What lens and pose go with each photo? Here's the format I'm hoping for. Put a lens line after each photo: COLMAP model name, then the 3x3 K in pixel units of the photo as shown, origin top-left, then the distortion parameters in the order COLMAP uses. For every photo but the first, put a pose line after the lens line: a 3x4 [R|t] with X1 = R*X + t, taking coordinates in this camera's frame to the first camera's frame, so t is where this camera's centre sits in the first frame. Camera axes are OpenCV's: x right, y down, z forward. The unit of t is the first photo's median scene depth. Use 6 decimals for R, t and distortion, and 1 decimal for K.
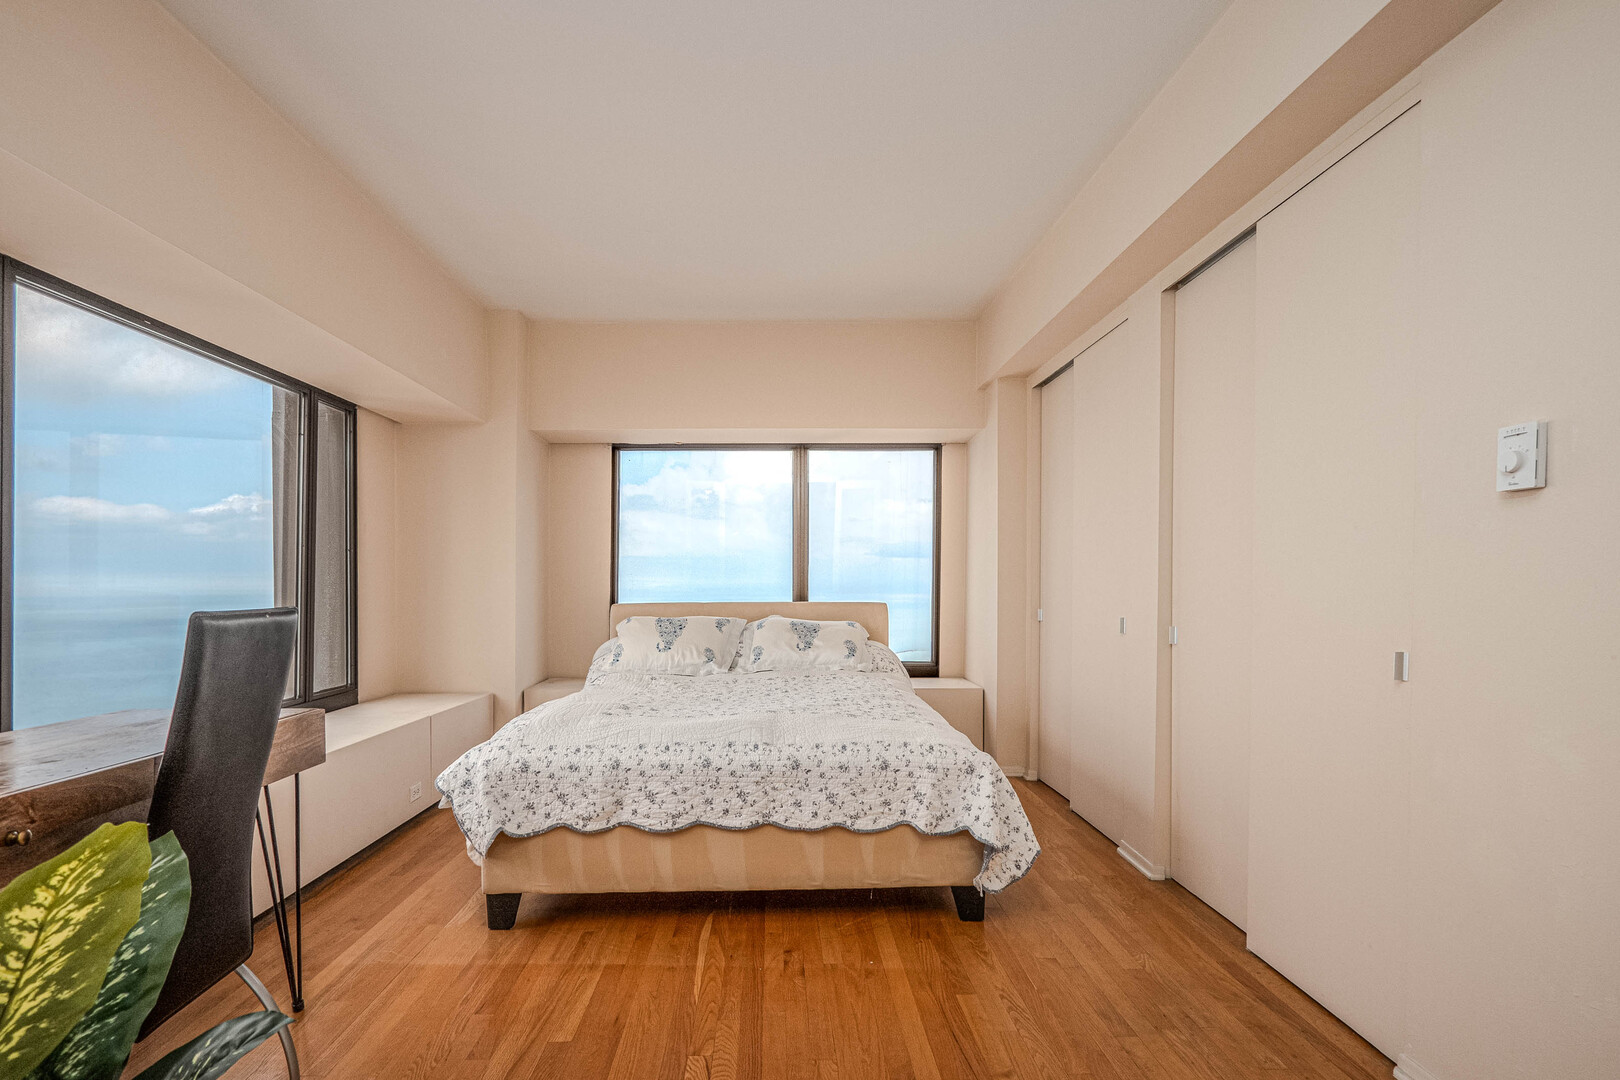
lens RADIAL K [[802.6, 0, 805.3], [0, 802.6, 576.3], [0, 0, 1]] dist [-0.002117, 0.001763]
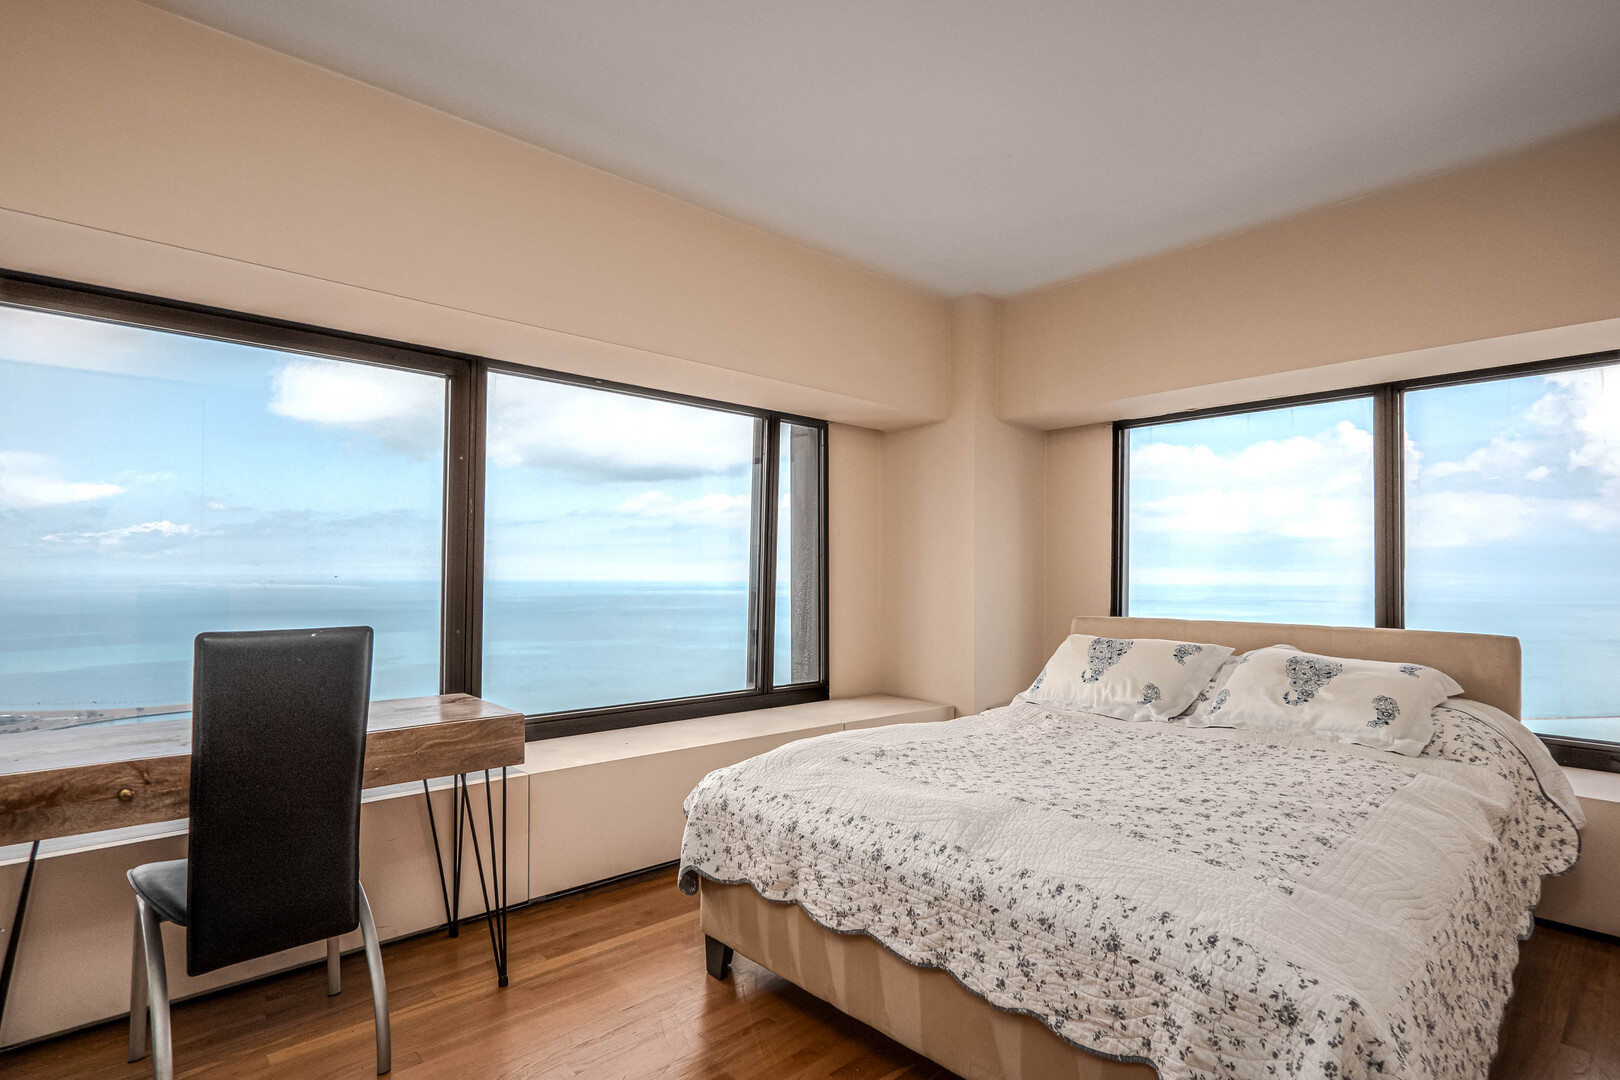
lens RADIAL K [[802.6, 0, 816.2], [0, 802.6, 548.7], [0, 0, 1]] dist [-0.002117, 0.001763]
pose [[0.657012, -0.015937, -0.753712, 0.392666], [-0.003111, 0.999711, -0.023851, -0.027940], [0.753874, 0.018015, 0.656772, 0.469419]]
